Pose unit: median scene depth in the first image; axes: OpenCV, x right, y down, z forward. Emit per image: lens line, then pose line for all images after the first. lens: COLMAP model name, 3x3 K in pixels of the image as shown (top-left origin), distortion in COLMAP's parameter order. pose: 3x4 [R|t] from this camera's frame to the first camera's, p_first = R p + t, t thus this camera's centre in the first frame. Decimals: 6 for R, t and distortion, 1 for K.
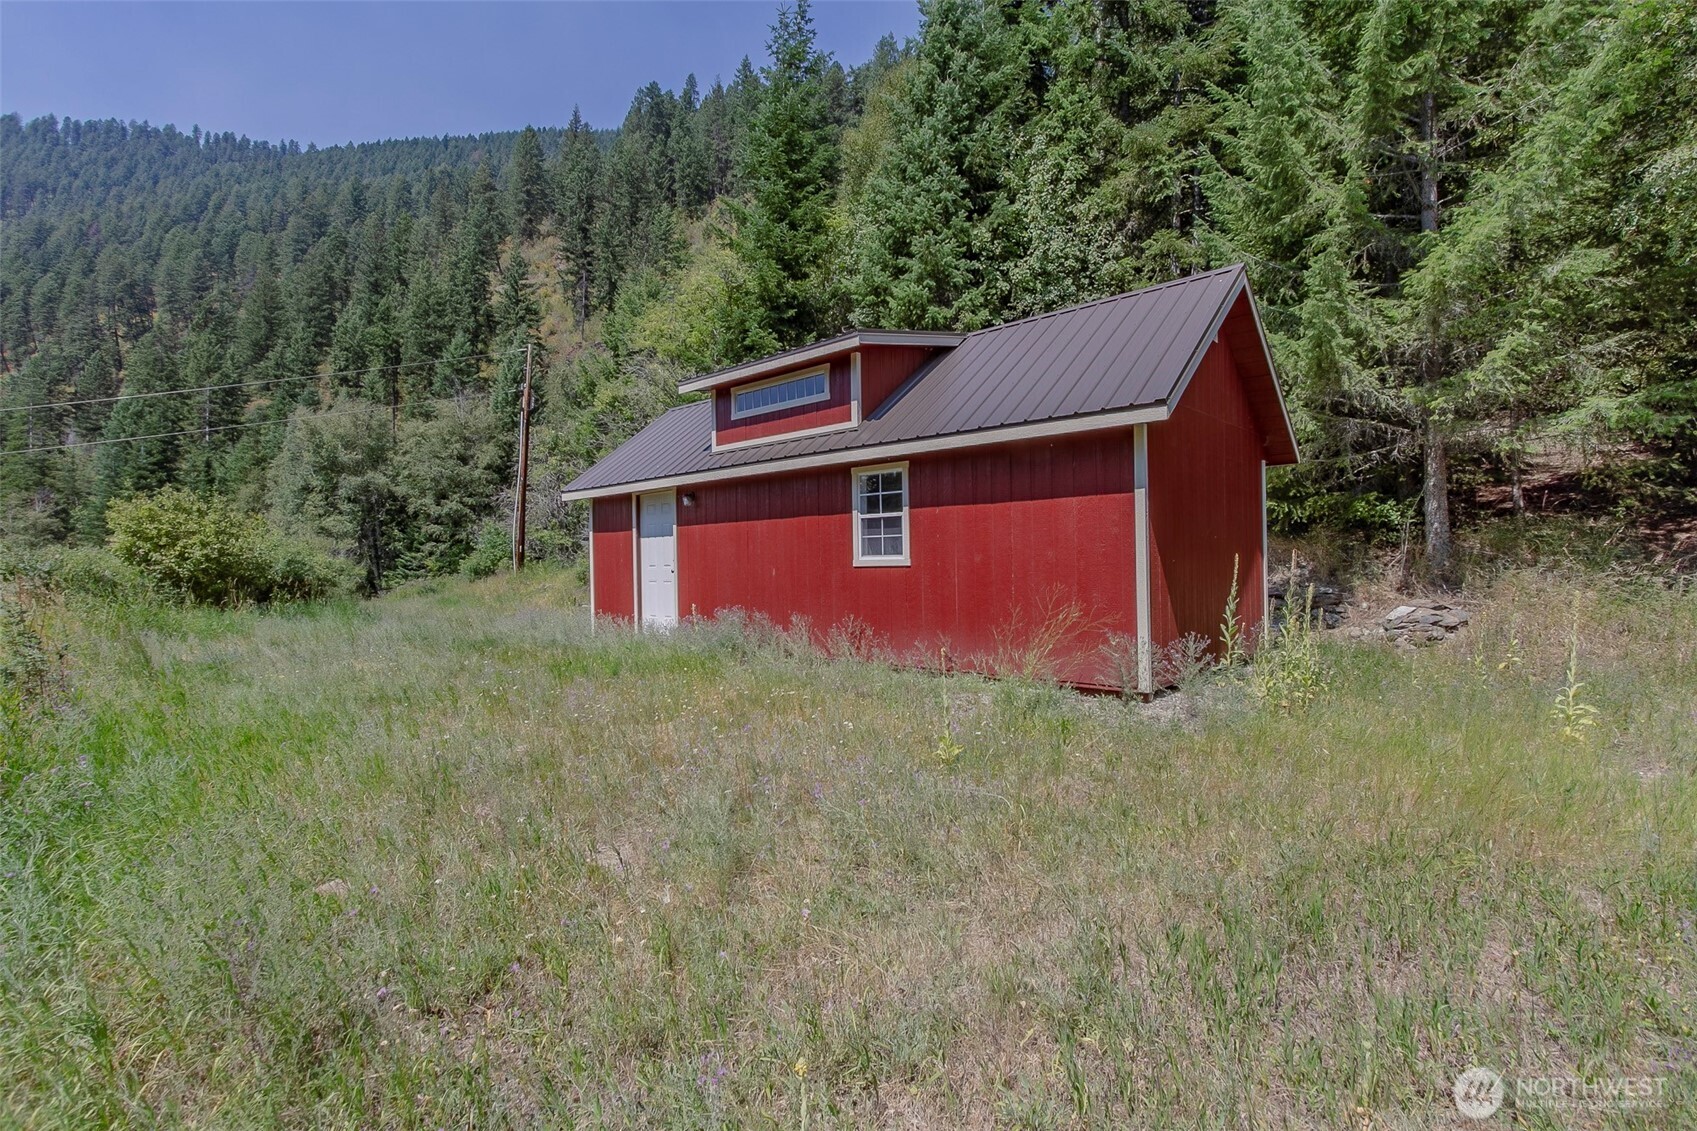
lens RADIAL K [[792.7, 0, 847.5], [0, 792.7, 564.9], [0, 0, 1]] dist [-0.005945, 0.001619]
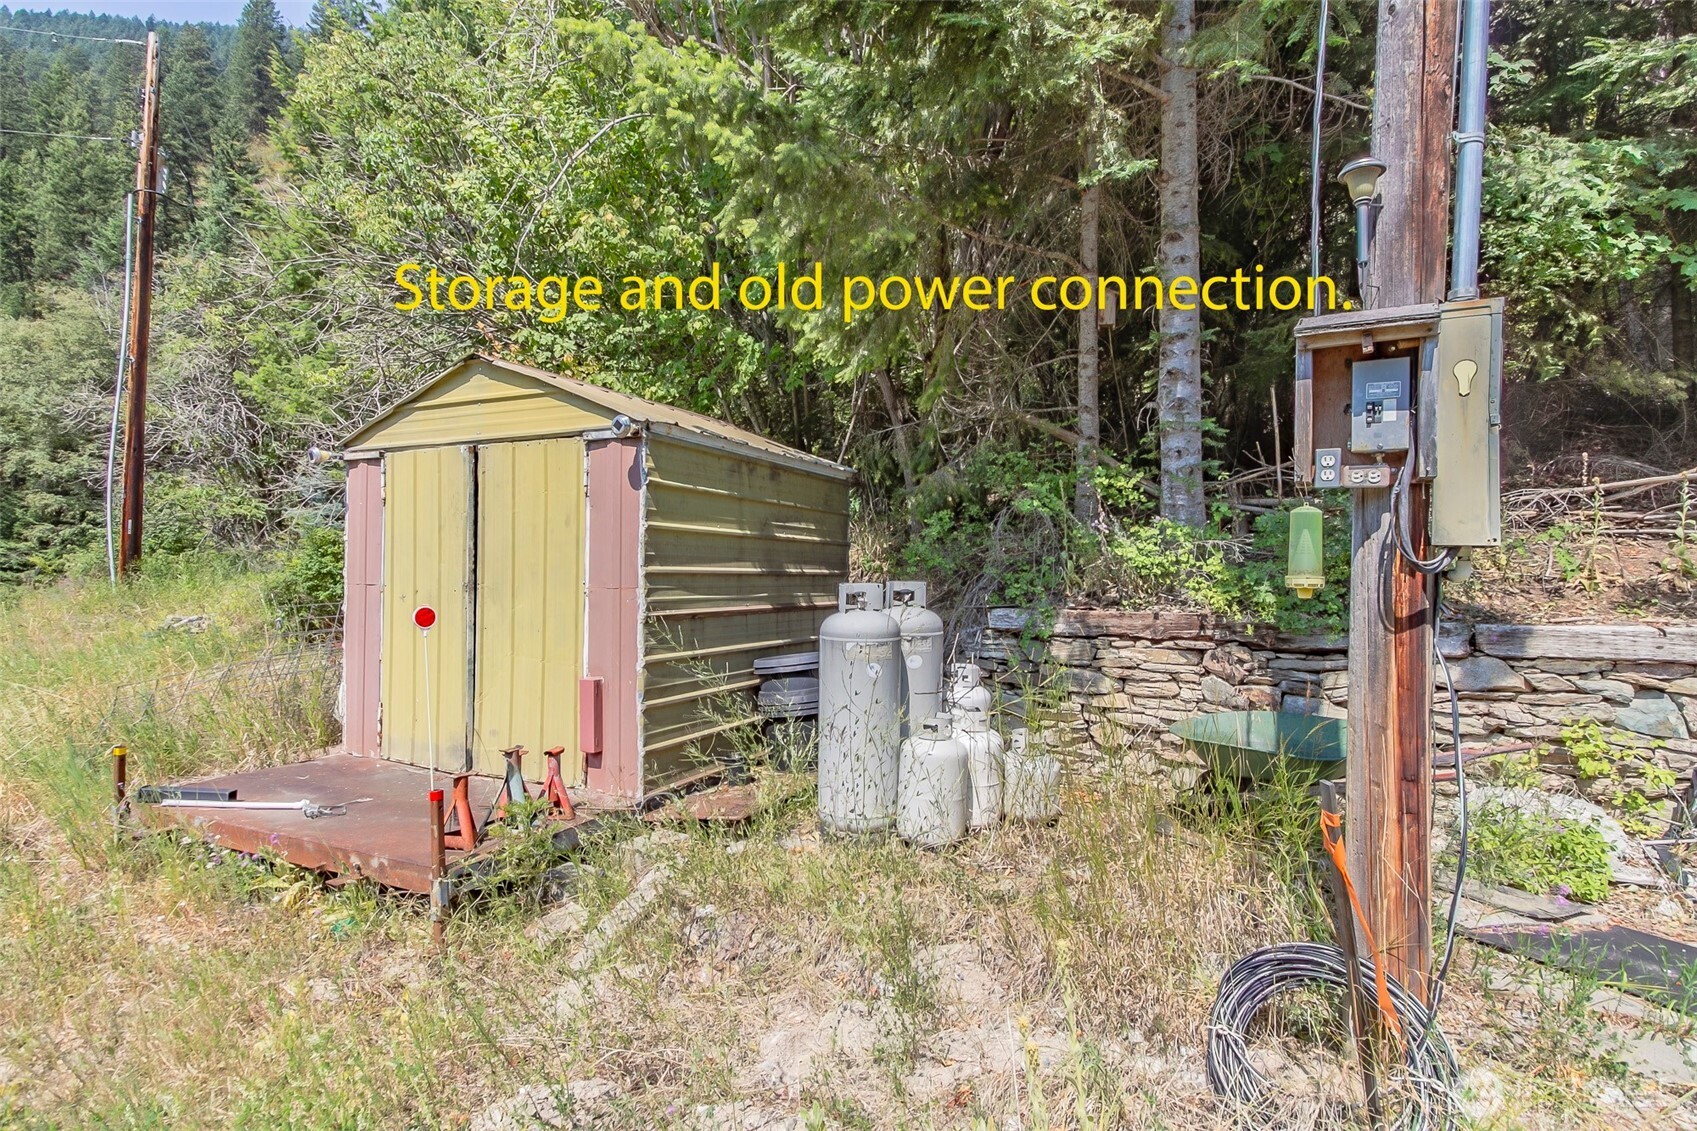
lens RADIAL K [[840.1, 0, 845.0], [0, 840.1, 567.8], [0, 0, 1]] dist [-0.000368, -0.000185]
pose [[0.976943, 0.000836, 0.213501, -0.071743], [-0.002260, 0.999977, 0.006423, -0.001020], [-0.213490, -0.006757, 0.976922, 0.252979]]
